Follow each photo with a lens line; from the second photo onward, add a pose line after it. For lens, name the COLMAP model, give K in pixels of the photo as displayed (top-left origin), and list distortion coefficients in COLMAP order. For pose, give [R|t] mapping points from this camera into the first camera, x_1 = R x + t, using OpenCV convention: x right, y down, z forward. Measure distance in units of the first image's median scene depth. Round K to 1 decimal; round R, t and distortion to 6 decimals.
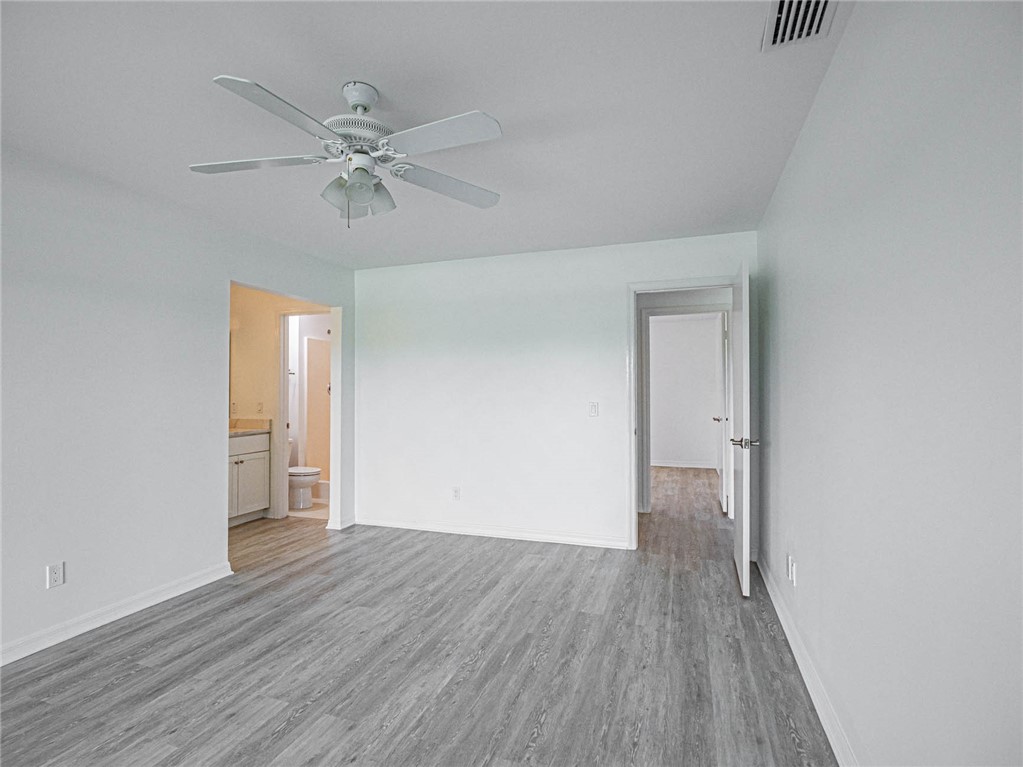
lens RADIAL K [[503.3, 0, 511.5], [0, 503.3, 383.5], [0, 0, 1]] dist [-0.013005, 0.001558]
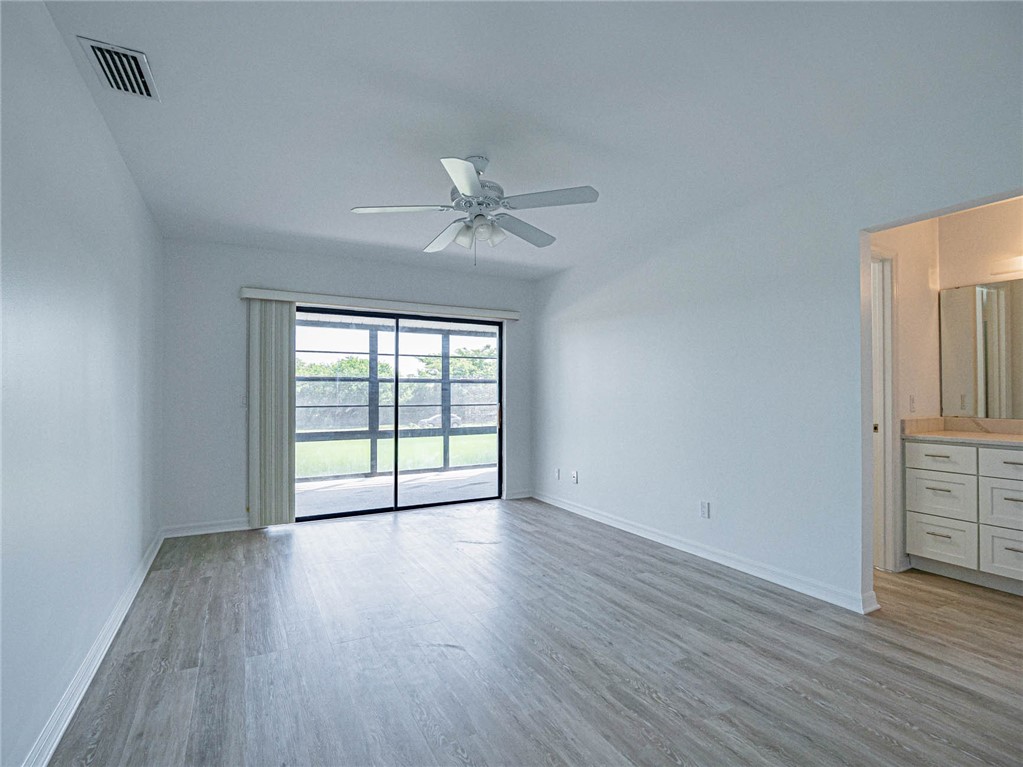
lens RADIAL K [[503.3, 0, 511.5], [0, 503.3, 383.5], [0, 0, 1]] dist [-0.013005, 0.001558]
pose [[-0.681085, -0.008251, -0.732158, 0.455450], [0.020181, 0.999345, -0.030034, 0.048428], [0.731926, -0.035231, -0.680472, 1.397320]]
